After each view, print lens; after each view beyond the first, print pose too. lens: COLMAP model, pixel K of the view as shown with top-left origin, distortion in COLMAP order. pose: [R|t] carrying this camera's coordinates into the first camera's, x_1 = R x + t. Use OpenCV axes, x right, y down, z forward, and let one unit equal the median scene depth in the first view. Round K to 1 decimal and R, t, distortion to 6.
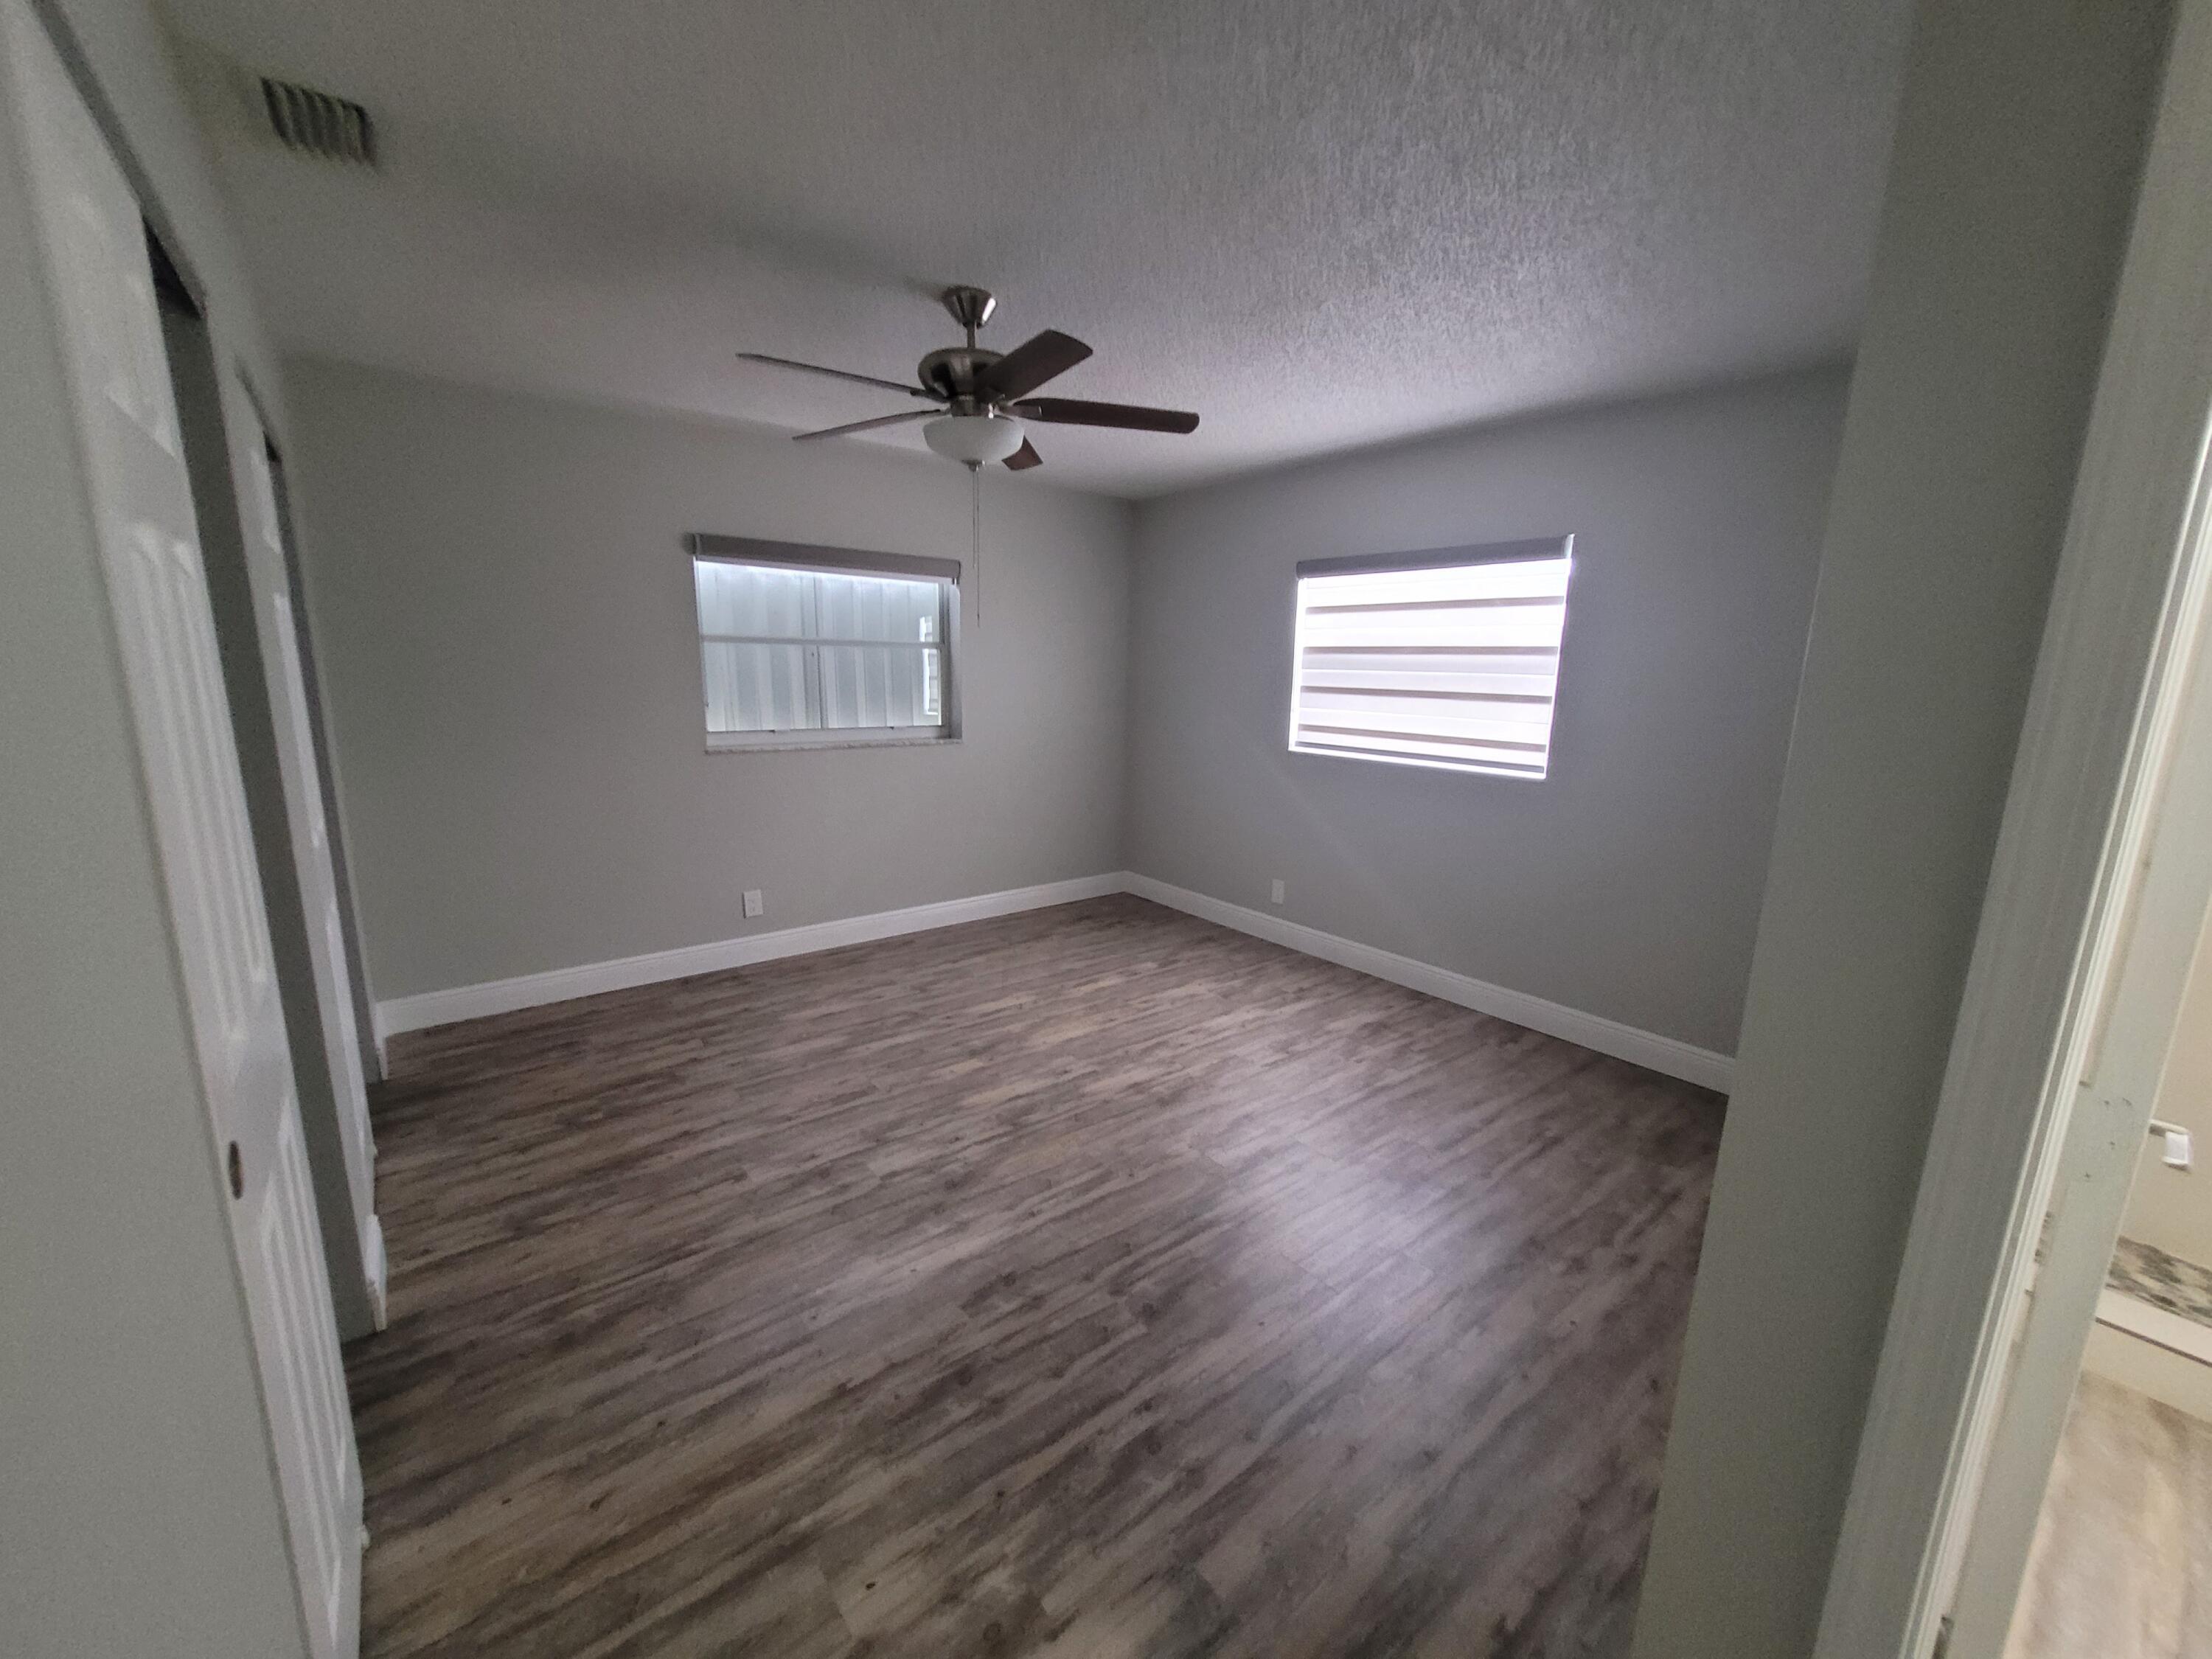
lens RADIAL K [[864.3, 0, 1103.3], [0, 864.3, 835.2], [0, 0, 1]] dist [0.001525, 0.000827]
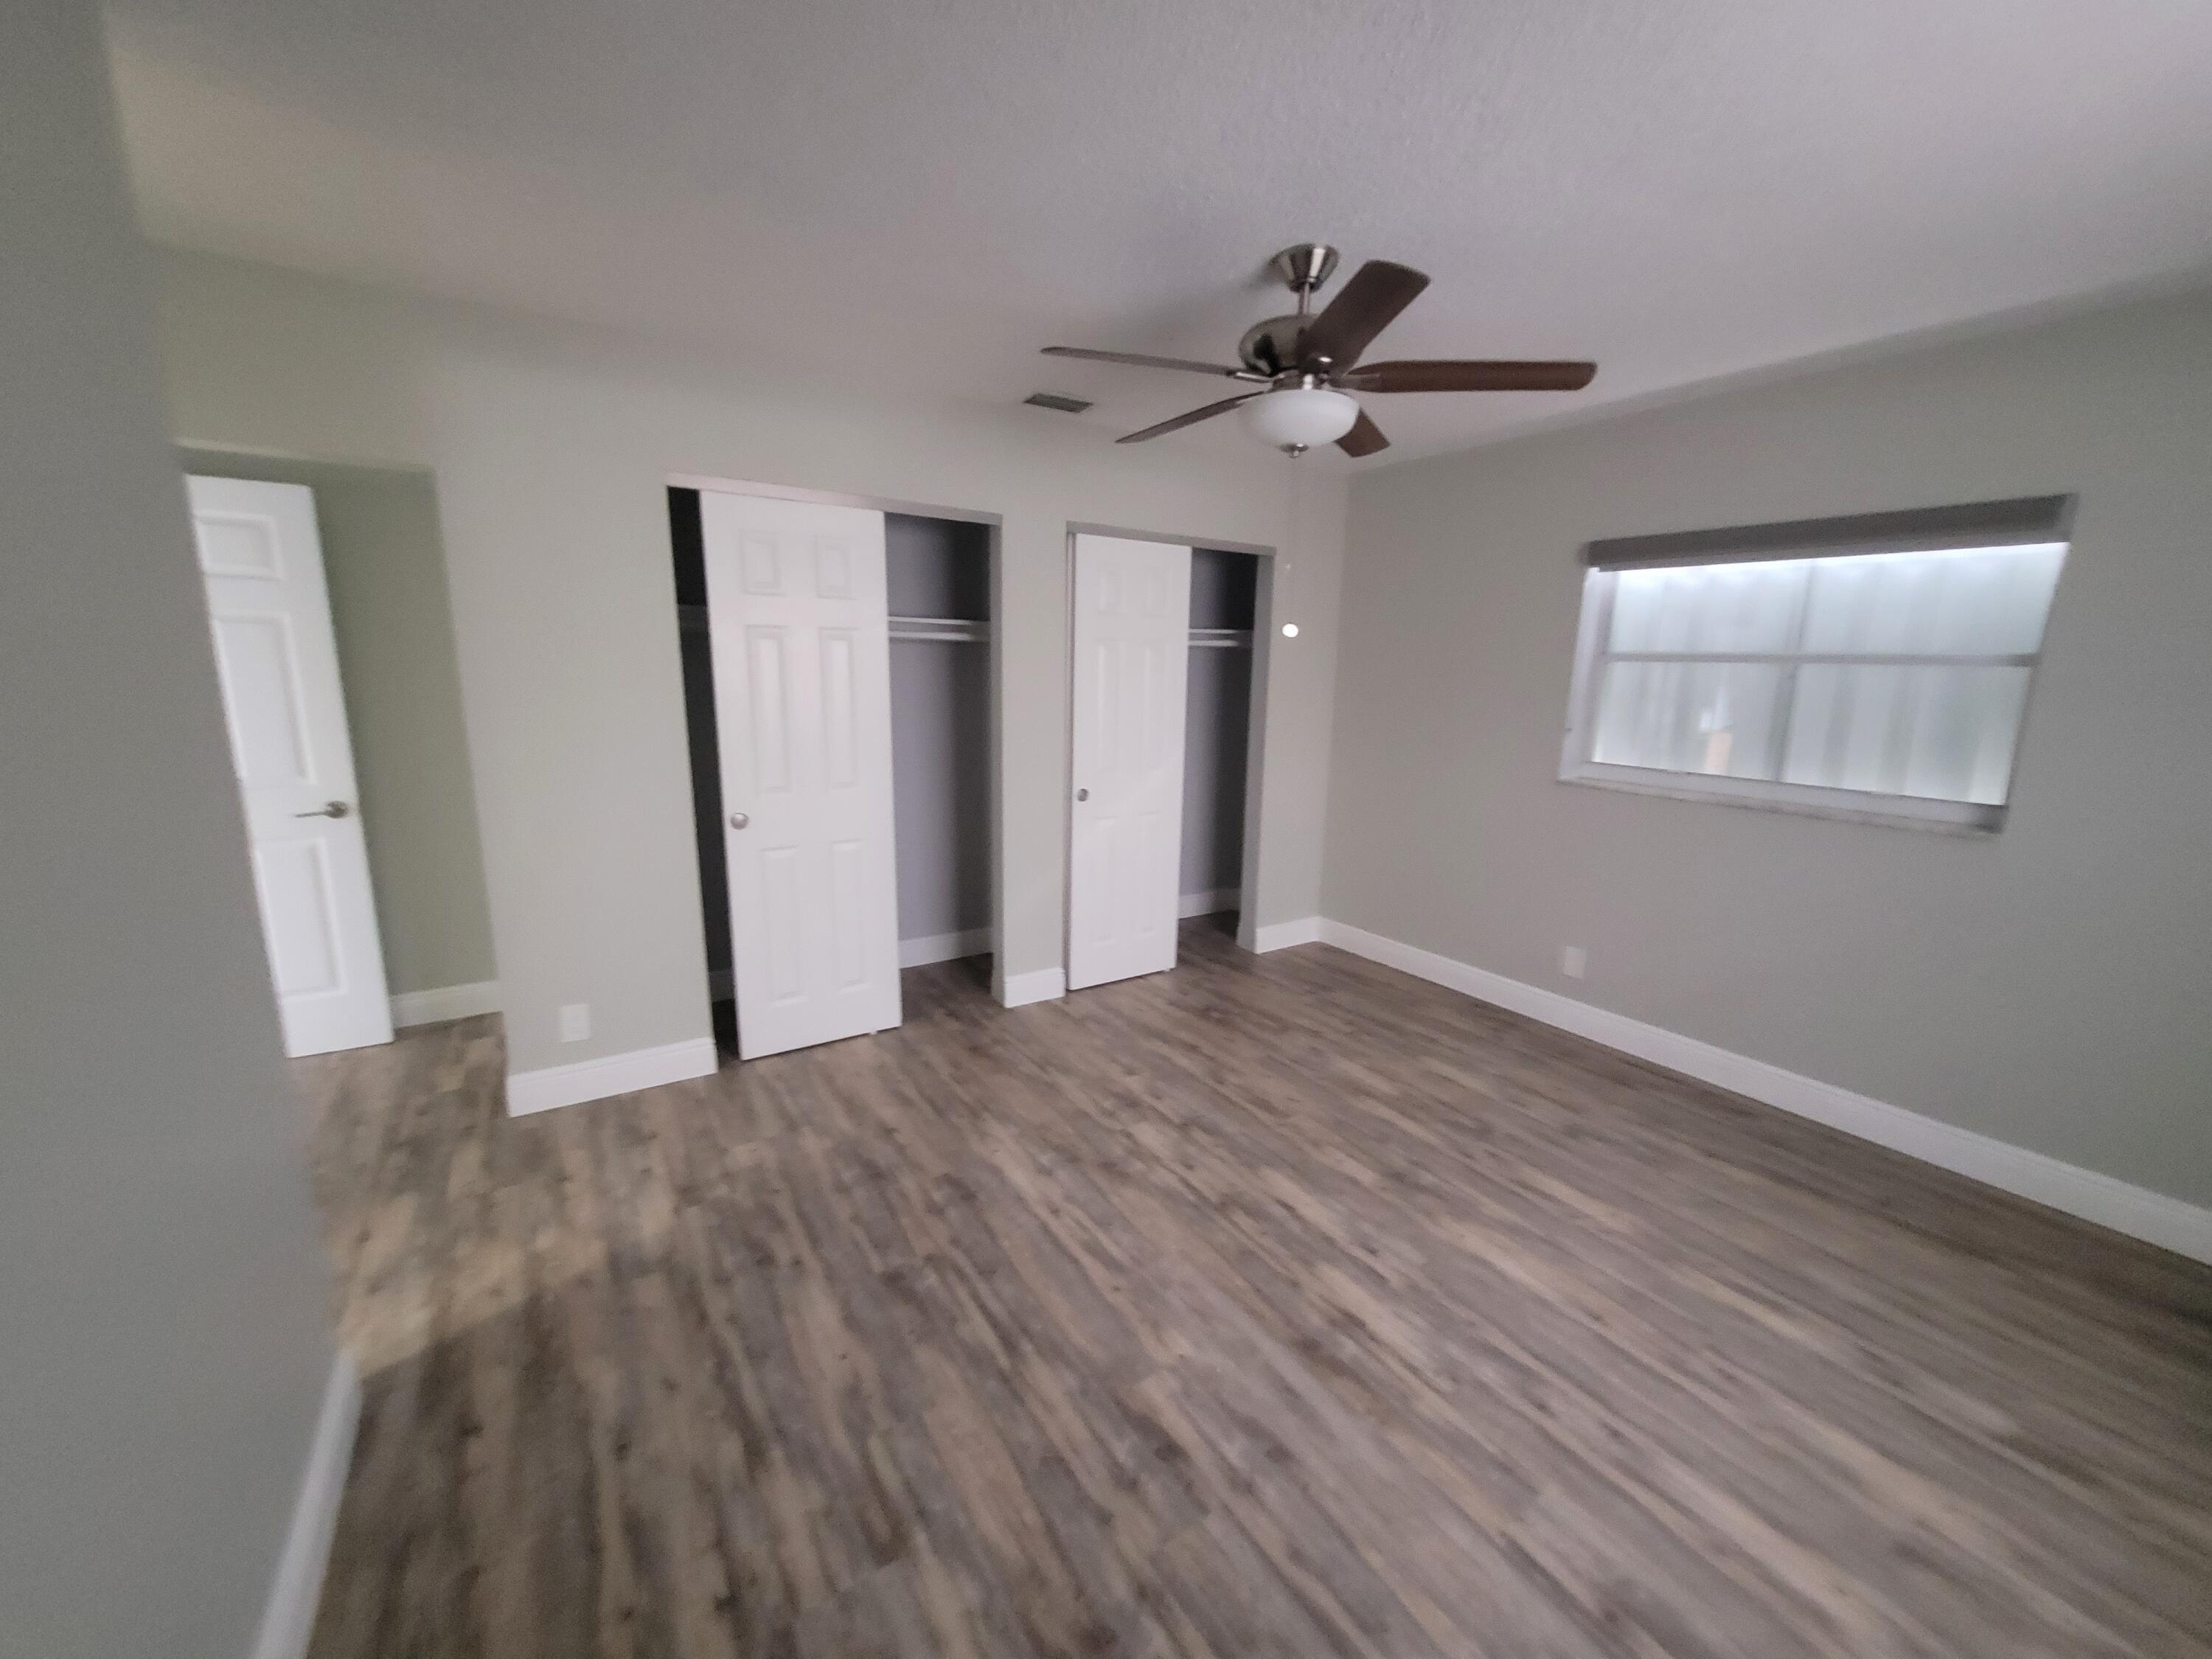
lens RADIAL K [[864.3, 0, 1103.3], [0, 864.3, 835.2], [0, 0, 1]] dist [0.001525, 0.000827]
pose [[-0.100176, 0.171519, -0.980074, 0.592783], [-0.213202, 0.958449, 0.189527, -0.135301], [0.971859, 0.227939, -0.059445, 0.723901]]
